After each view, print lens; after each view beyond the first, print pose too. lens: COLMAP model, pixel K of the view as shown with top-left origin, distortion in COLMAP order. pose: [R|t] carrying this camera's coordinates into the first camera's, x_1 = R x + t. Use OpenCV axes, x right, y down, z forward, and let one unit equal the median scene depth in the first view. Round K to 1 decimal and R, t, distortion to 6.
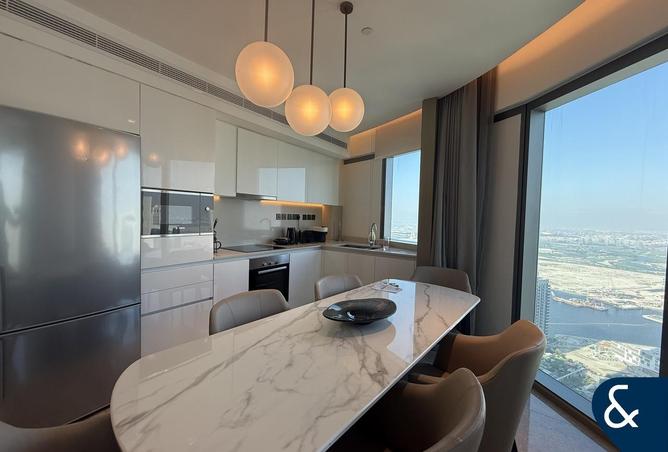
lens RADIAL K [[269.7, 0, 330.2], [0, 269.7, 226.1], [0, 0, 1]] dist [0.002683, -0.000028]
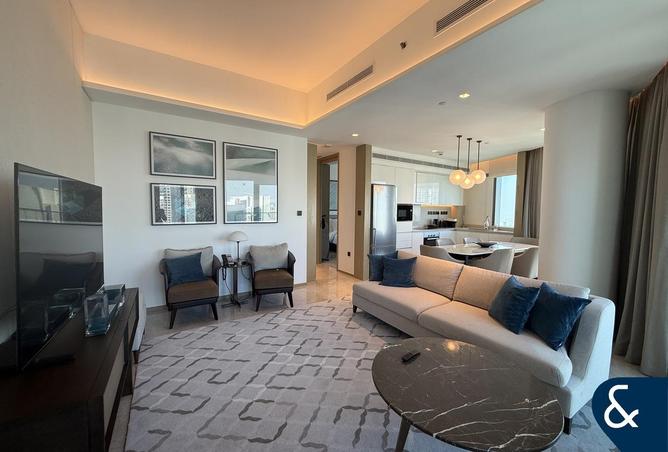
lens RADIAL K [[269.7, 0, 332.9], [0, 269.7, 224.0], [0, 0, 1]] dist [0.002683, -0.000028]
pose [[0.939030, 0.005503, -0.343792, -0.167660], [-0.000453, 0.999891, 0.014767, 0.013309], [0.343836, -0.013711, 0.938930, -0.922728]]
